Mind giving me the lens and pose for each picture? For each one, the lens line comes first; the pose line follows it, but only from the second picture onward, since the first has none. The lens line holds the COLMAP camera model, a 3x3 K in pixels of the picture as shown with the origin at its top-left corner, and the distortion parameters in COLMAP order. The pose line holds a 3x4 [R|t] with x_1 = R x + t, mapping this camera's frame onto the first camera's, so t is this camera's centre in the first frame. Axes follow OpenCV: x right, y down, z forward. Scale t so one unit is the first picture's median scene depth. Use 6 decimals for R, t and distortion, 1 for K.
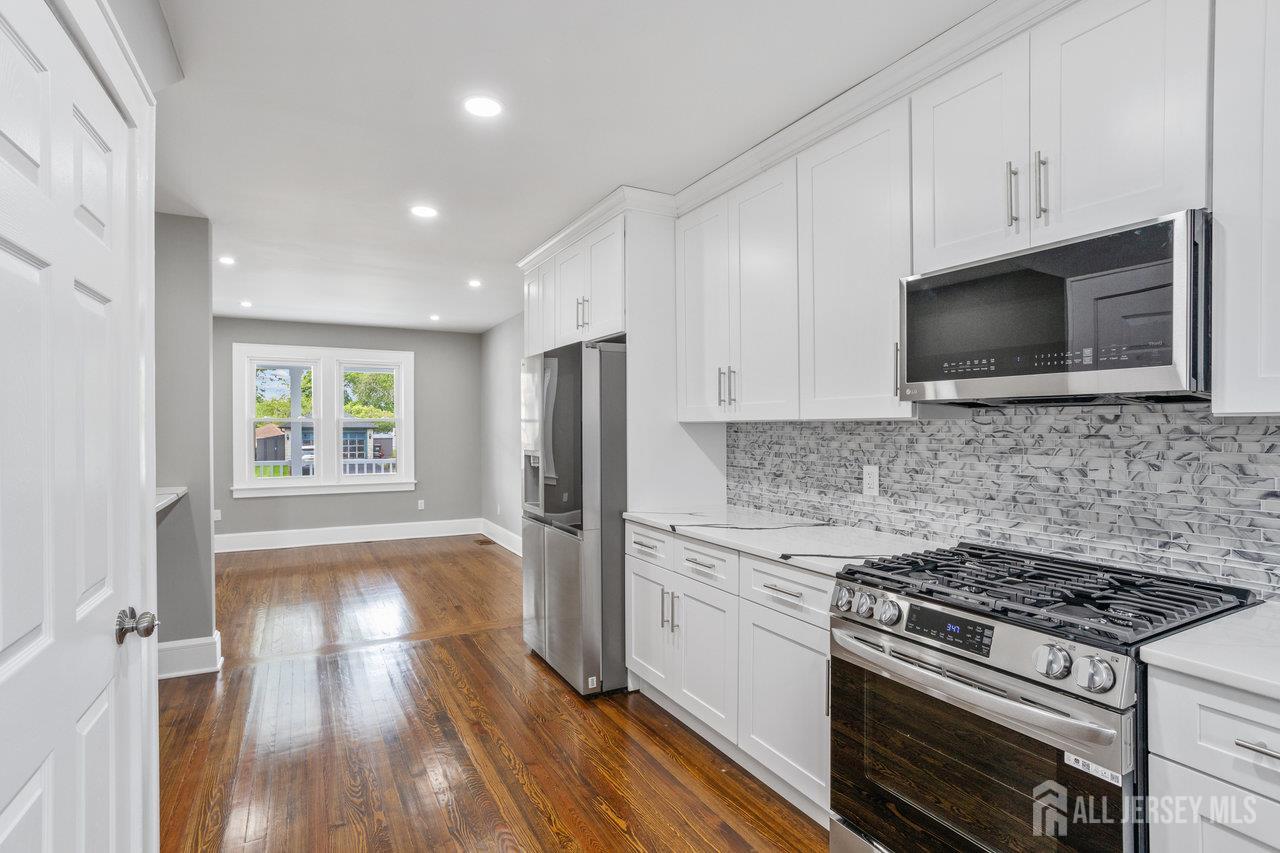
lens RADIAL K [[627.5, 0, 634.9], [0, 627.5, 433.2], [0, 0, 1]] dist [-0.042210, 0.024906]
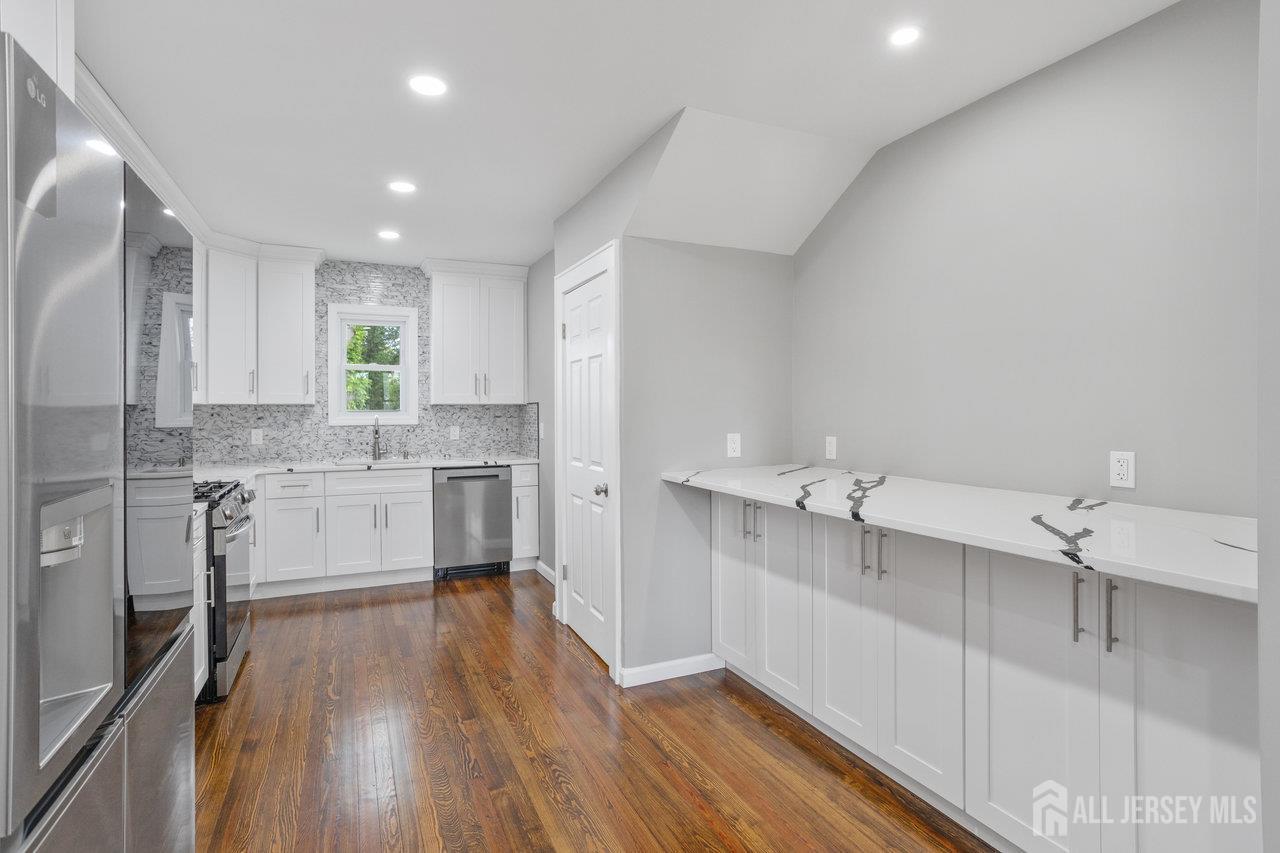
lens RADIAL K [[627.5, 0, 627.2], [0, 627.5, 410.4], [0, 0, 1]] dist [-0.042210, 0.024906]
pose [[-0.997630, 0.005307, 0.068604, -0.246013], [0.006168, 0.999905, 0.012348, -0.003611], [-0.068532, 0.012742, -0.997568, 0.770992]]
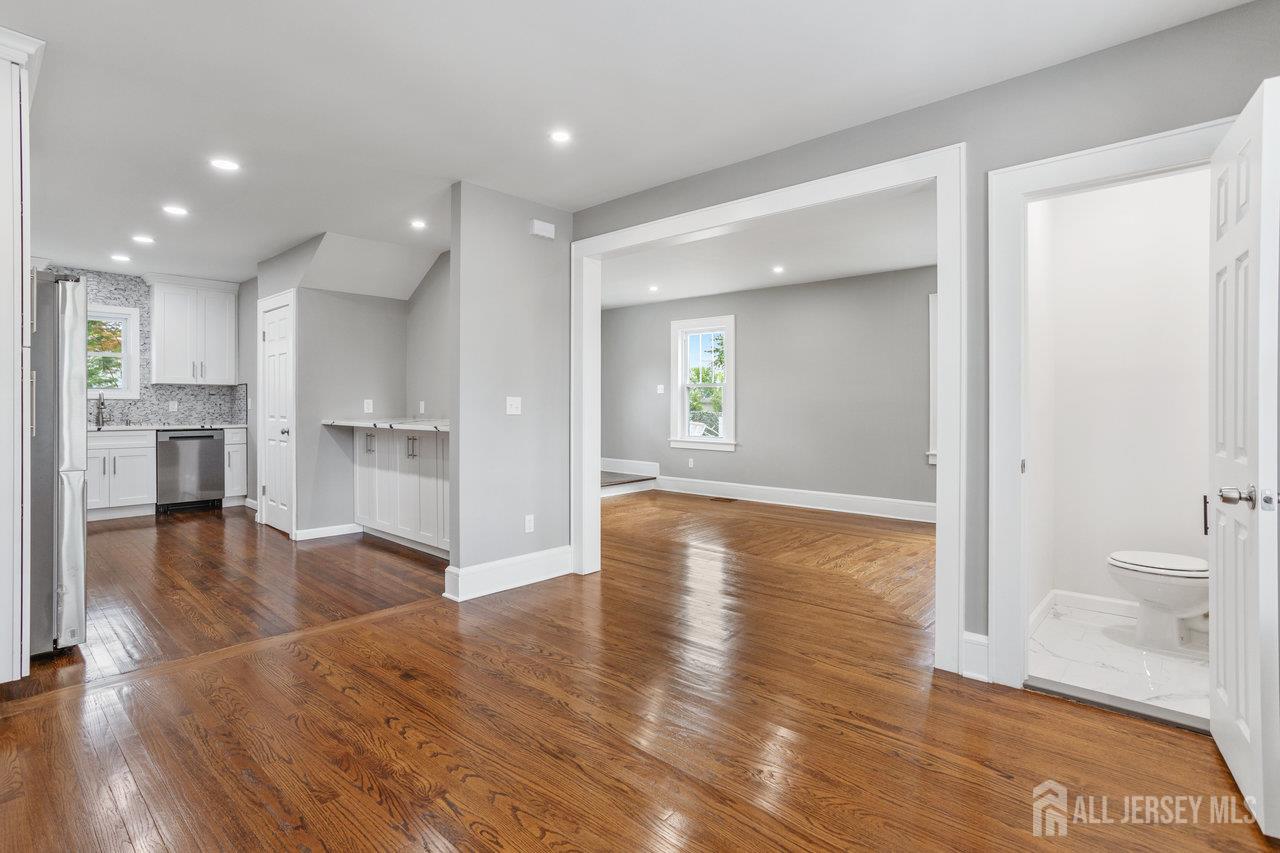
lens RADIAL K [[627.5, 0, 632.4], [0, 627.5, 406.0], [0, 0, 1]] dist [-0.042210, 0.024906]
pose [[-0.945032, 0.000815, -0.326976, -0.370913], [-0.004246, 0.999882, 0.014763, 0.017481], [0.326950, 0.015340, -0.944917, 1.265342]]
